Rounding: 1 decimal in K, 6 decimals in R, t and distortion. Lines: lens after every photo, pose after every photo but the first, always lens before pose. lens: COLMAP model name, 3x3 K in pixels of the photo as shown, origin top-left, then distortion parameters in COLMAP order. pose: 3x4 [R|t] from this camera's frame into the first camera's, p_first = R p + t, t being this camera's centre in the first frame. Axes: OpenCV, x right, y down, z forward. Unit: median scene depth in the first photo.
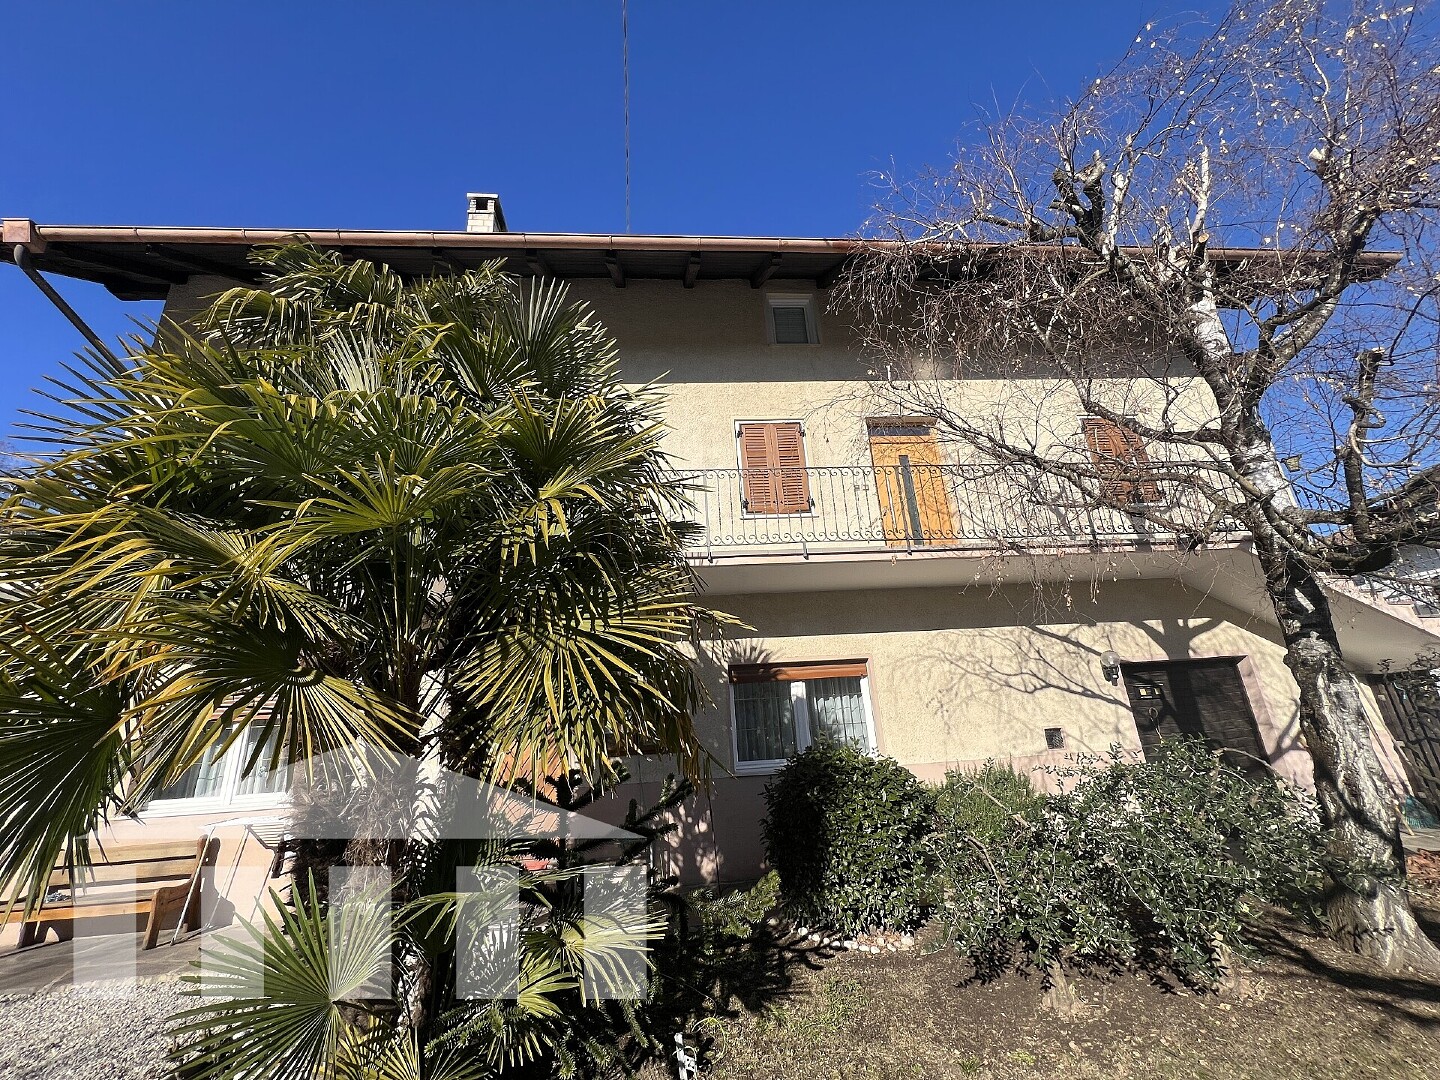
lens RADIAL K [[581.2, 0, 716.5], [0, 581.2, 534.9], [0, 0, 1]] dist [-0.004347, 0.001032]
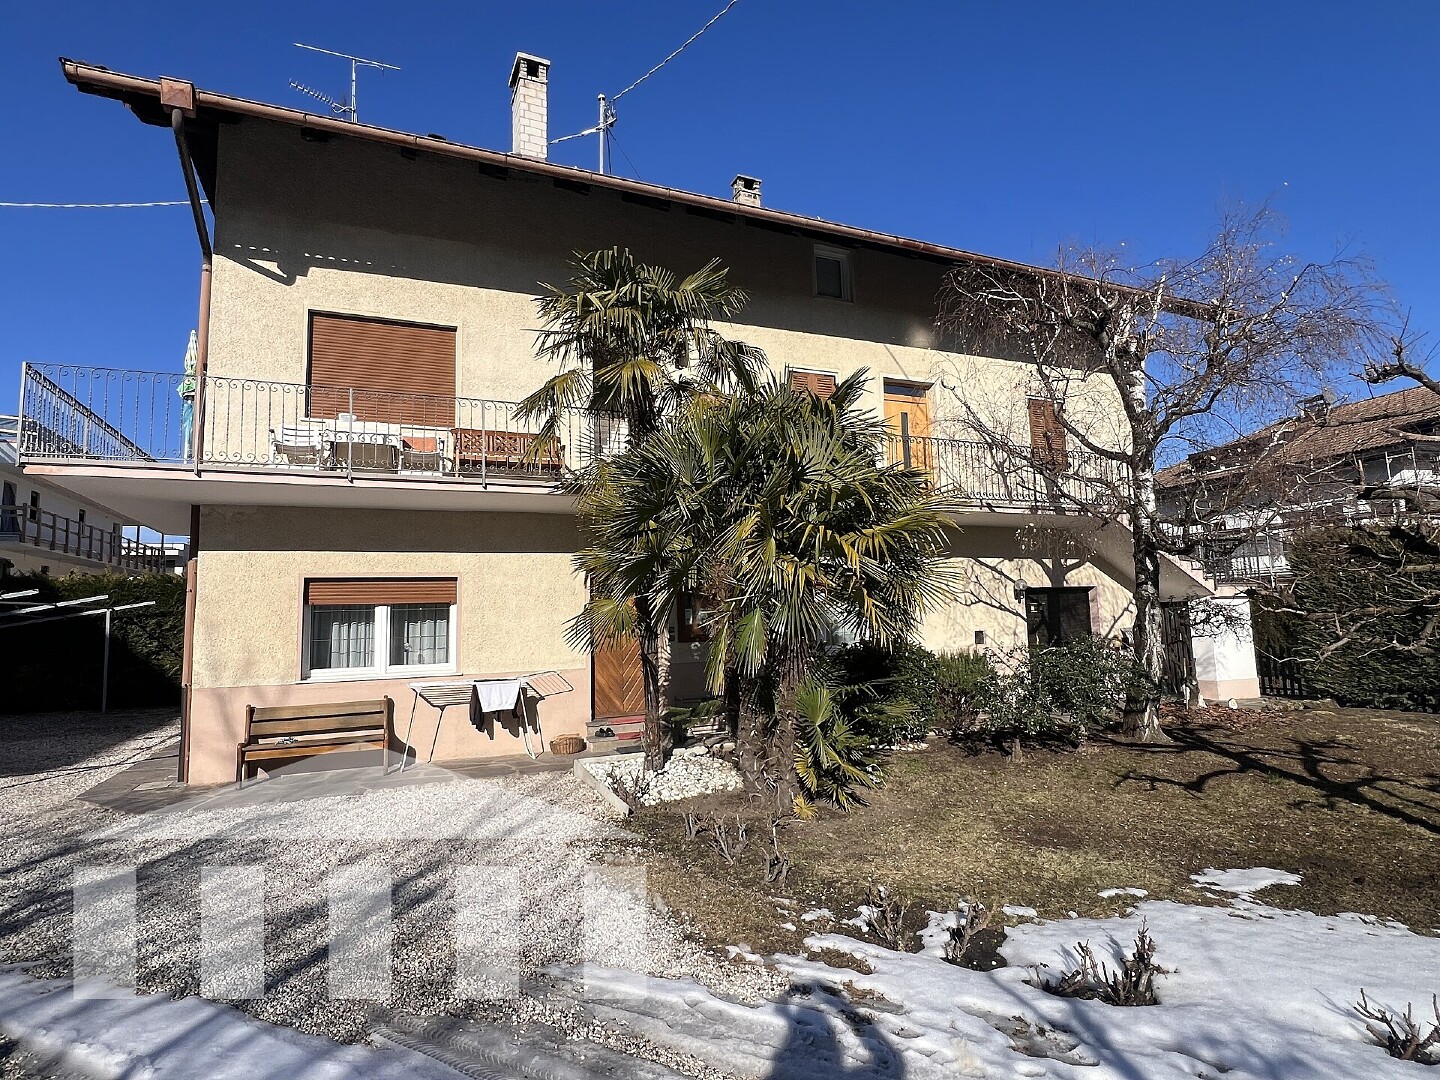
lens RADIAL K [[759.1, 0, 708.2], [0, 759.1, 540.4], [0, 0, 1]] dist [-0.002309, -0.001046]
pose [[0.946750, 0.065492, 0.315239, -0.724577], [-0.127518, 0.975302, 0.180349, -0.147285], [-0.295641, -0.210944, 0.931718, -0.544628]]
